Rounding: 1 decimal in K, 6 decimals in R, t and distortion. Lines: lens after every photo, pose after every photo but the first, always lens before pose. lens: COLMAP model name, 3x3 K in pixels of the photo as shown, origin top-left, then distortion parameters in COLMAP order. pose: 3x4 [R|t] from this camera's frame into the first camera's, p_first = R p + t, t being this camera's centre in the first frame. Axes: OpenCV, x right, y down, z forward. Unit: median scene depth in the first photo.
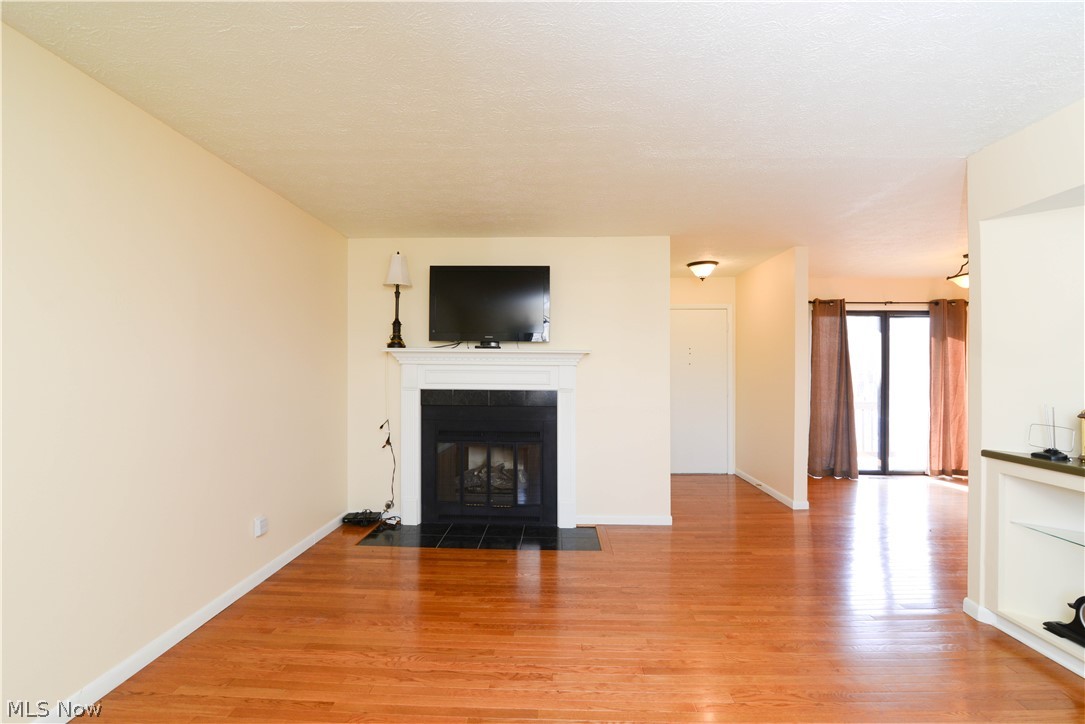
lens RADIAL K [[495.9, 0, 541.3], [0, 495.9, 366.6], [0, 0, 1]] dist [-0.022184, 0.002446]
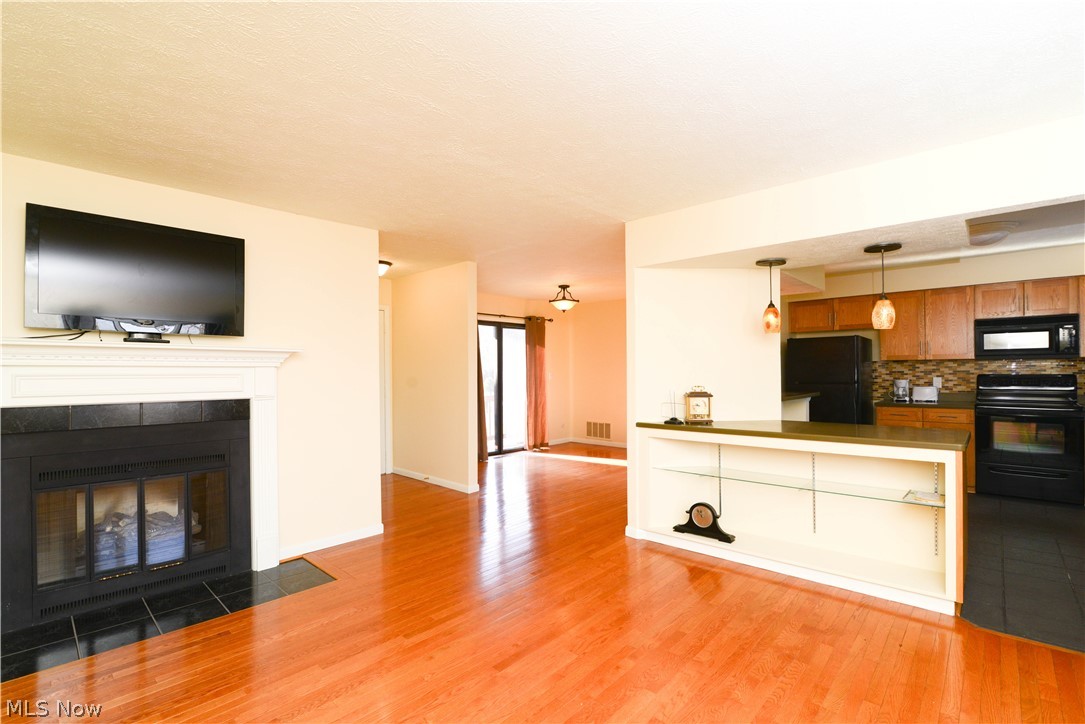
lens RADIAL K [[495.9, 0, 541.3], [0, 495.9, 366.6], [0, 0, 1]] dist [-0.022184, 0.002446]
pose [[0.661576, -0.003440, 0.749870, -0.246109], [0.005274, 0.999986, -0.000066, -0.000189], [-0.749860, 0.003999, 0.661585, 0.132541]]
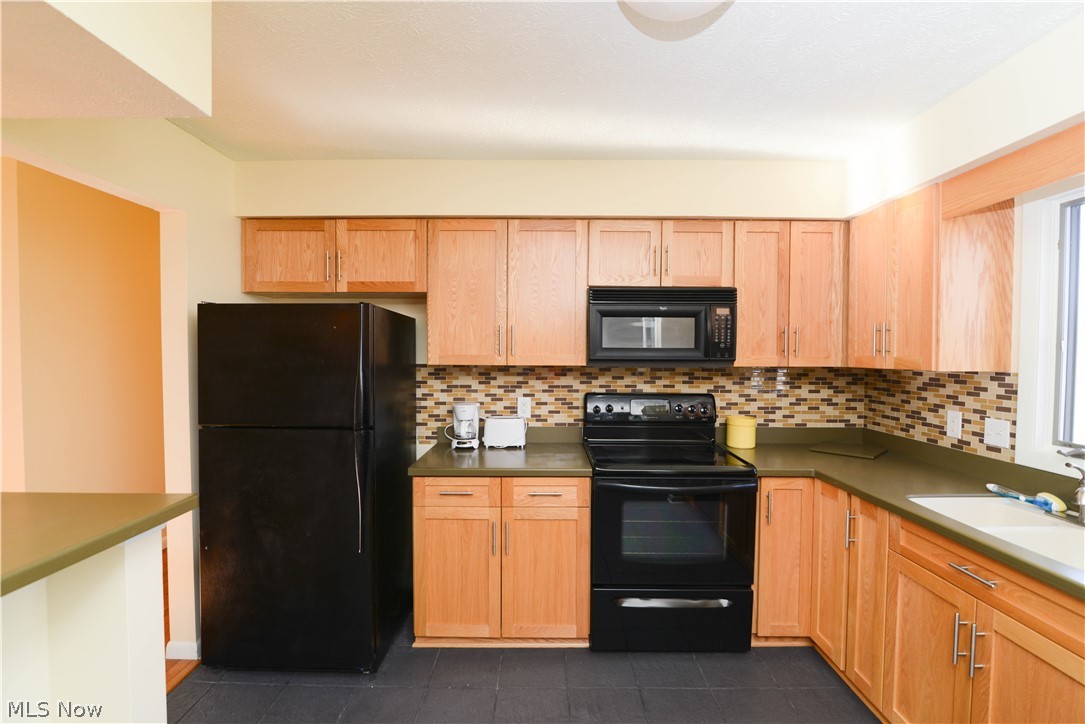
lens RADIAL K [[495.9, 0, 541.3], [0, 495.9, 366.6], [0, 0, 1]] dist [-0.022184, 0.002446]
pose [[-0.022736, -0.033612, 0.999176, 0.771110], [-0.012750, 0.999363, 0.033328, -0.032939], [-0.999660, -0.011982, -0.023150, 0.198474]]
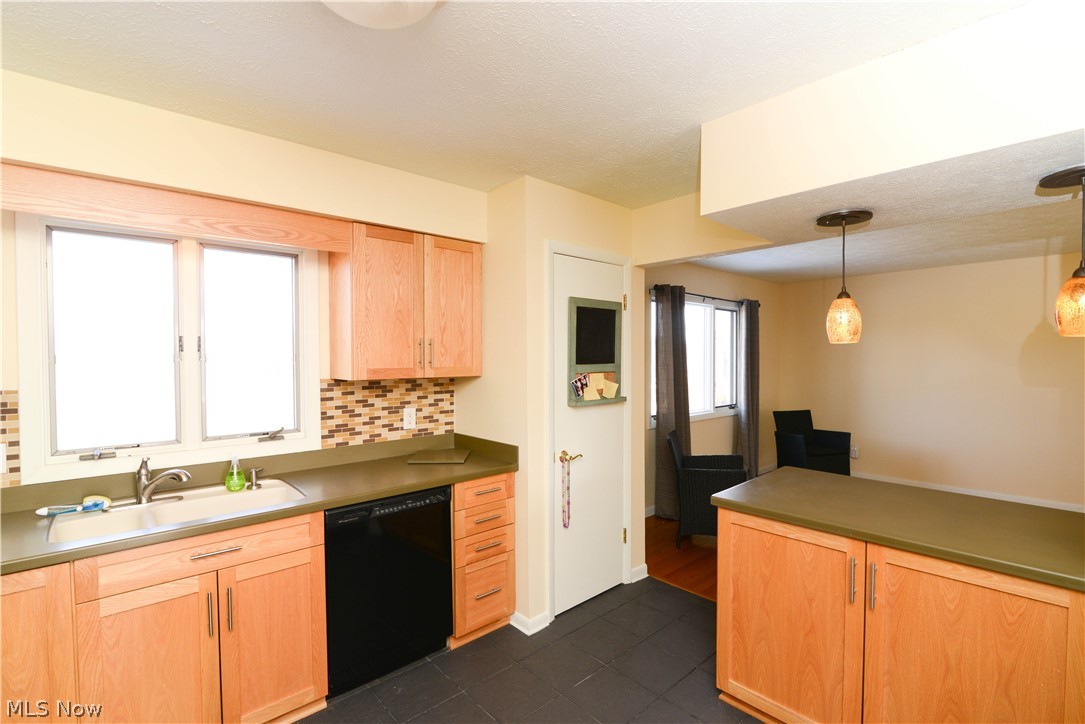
lens RADIAL K [[495.9, 0, 541.3], [0, 495.9, 366.6], [0, 0, 1]] dist [-0.022184, 0.002446]
pose [[-0.724149, 0.016873, -0.689437, 1.184597], [0.008541, 0.999843, 0.015499, -0.041280], [0.689591, 0.005335, -0.724180, 0.377211]]
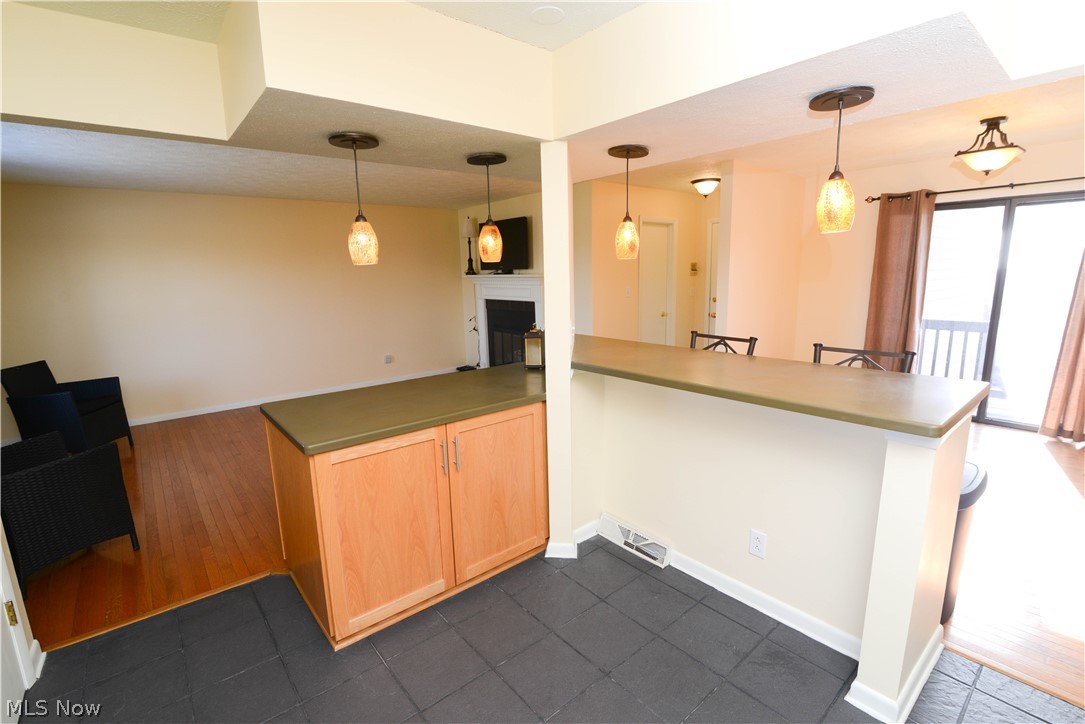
lens RADIAL K [[495.9, 0, 541.3], [0, 495.9, 366.6], [0, 0, 1]] dist [-0.022184, 0.002446]
pose [[0.661460, 0.121684, -0.740043, 1.156193], [0.031599, 0.981352, 0.189605, -0.041907], [0.749315, -0.148801, 0.645280, 0.024248]]
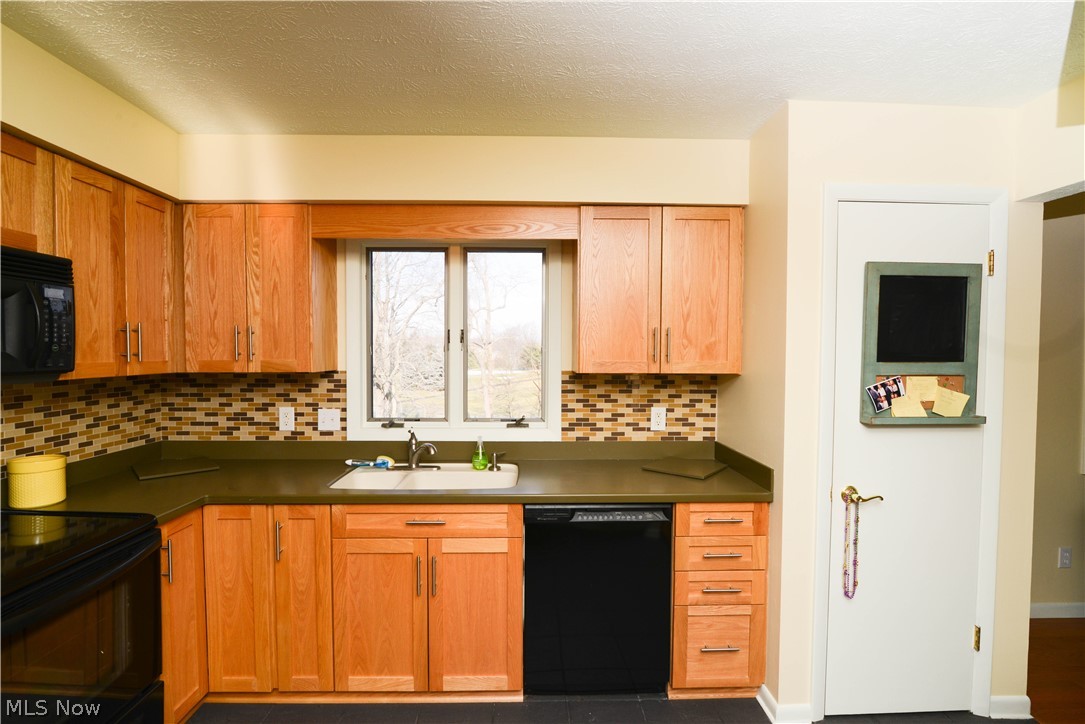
lens RADIAL K [[495.9, 0, 541.3], [0, 495.9, 366.6], [0, 0, 1]] dist [-0.022184, 0.002446]
pose [[-0.998698, -0.004723, -0.050798, 1.015672], [-0.005859, 0.999736, 0.022237, -0.037399], [0.050680, 0.022505, -0.998461, 0.354792]]
